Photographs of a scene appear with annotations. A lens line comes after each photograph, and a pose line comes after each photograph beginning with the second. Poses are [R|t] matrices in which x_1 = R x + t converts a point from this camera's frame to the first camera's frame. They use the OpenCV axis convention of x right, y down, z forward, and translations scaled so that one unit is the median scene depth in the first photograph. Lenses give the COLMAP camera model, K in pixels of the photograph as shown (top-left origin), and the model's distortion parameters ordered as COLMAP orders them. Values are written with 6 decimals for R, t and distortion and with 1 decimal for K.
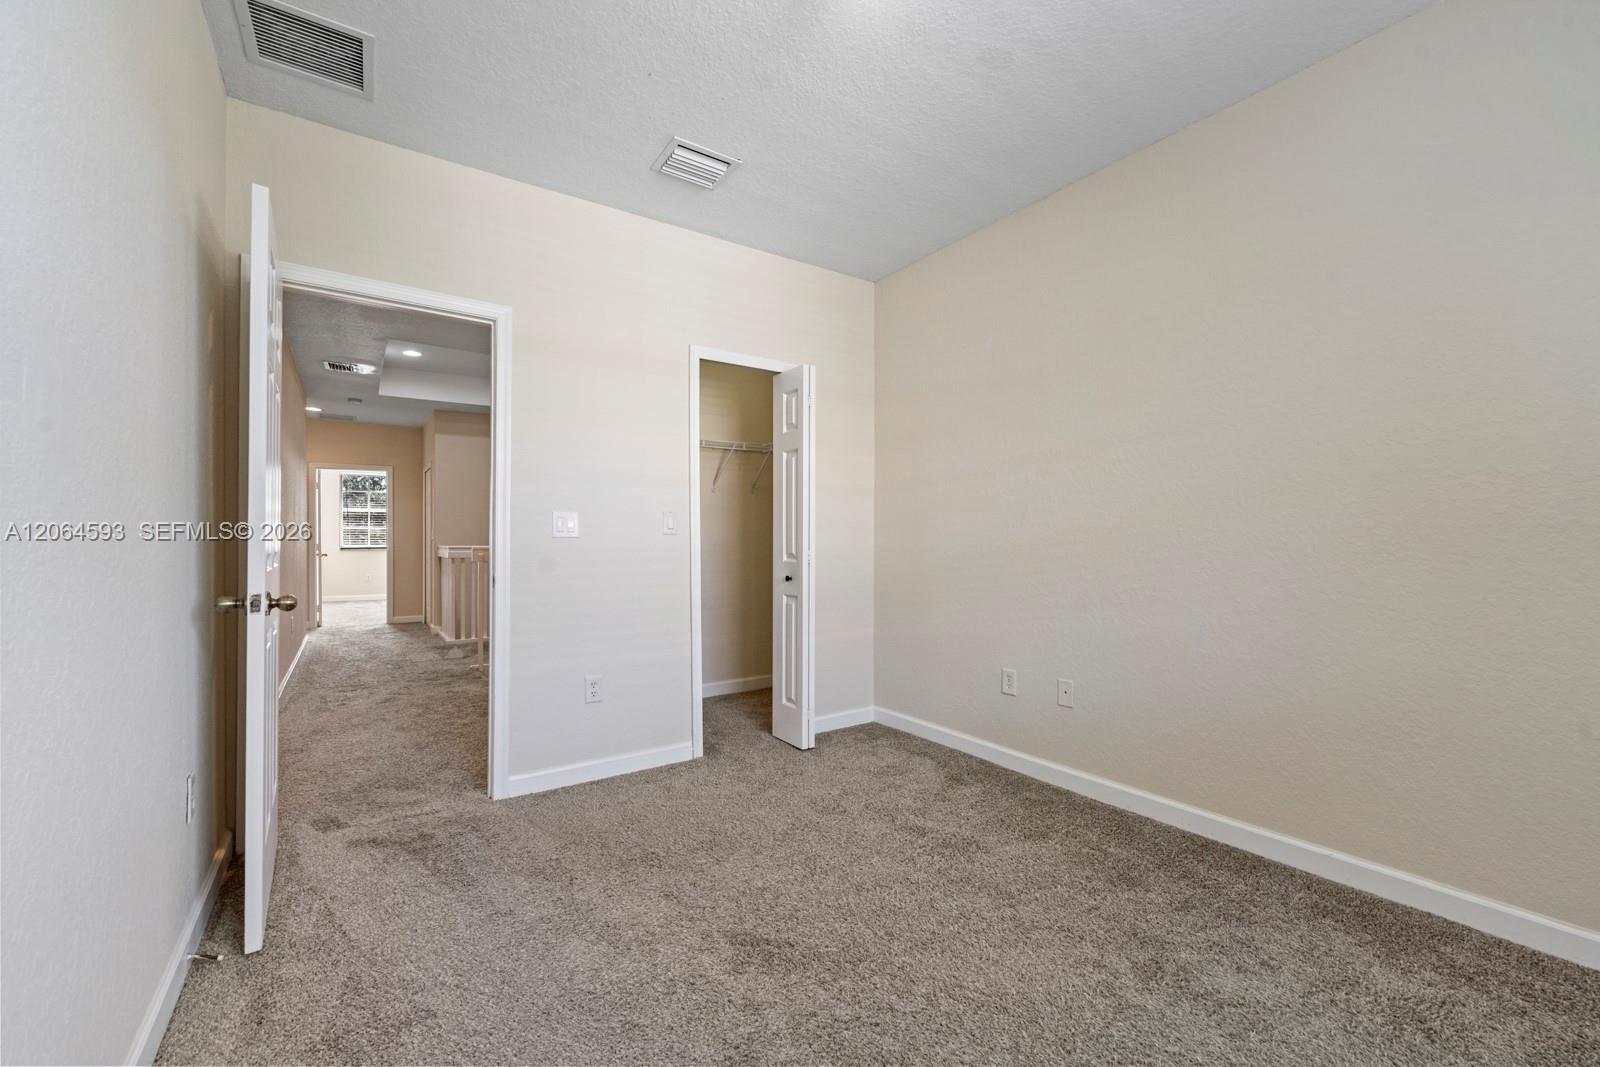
lens RADIAL K [[658.2, 0, 789.9], [0, 658.2, 528.9], [0, 0, 1]] dist [-0.000050, -0.000131]
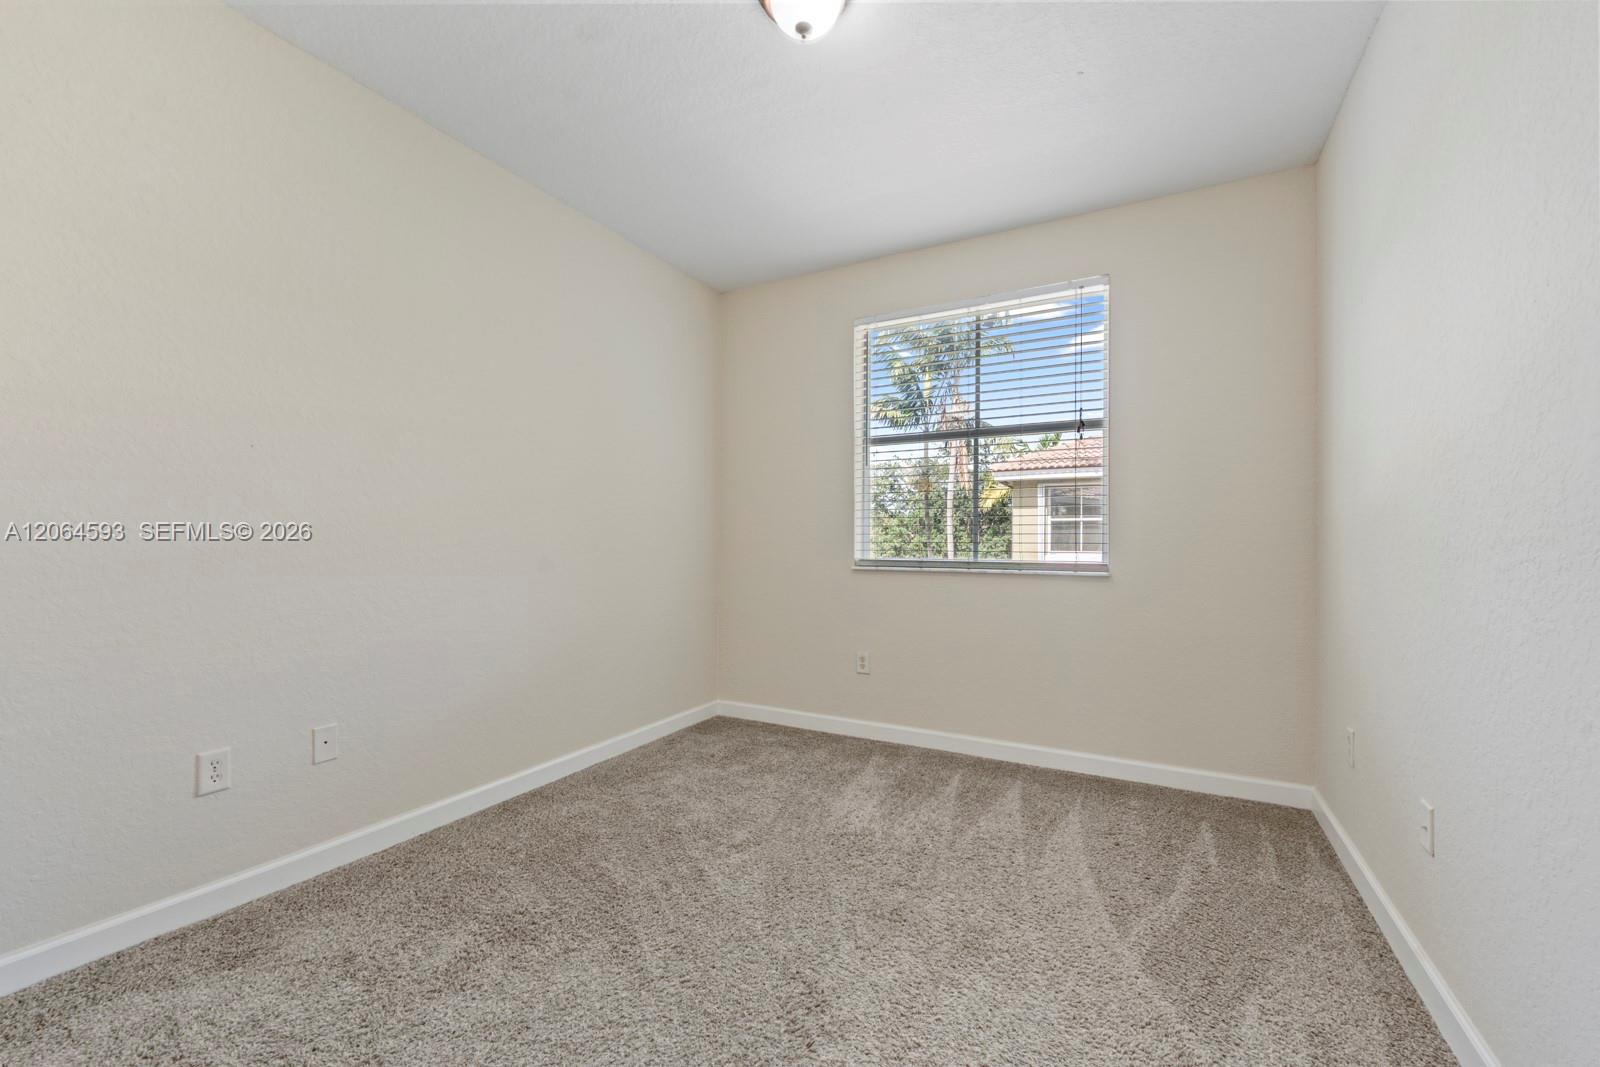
lens RADIAL K [[658.2, 0, 789.9], [0, 658.2, 528.9], [0, 0, 1]] dist [-0.000050, -0.000131]
pose [[-0.449013, 0.021620, 0.893264, -0.501091], [-0.010035, 0.999522, -0.029236, 0.022603], [-0.893469, -0.022091, -0.448581, 0.885427]]
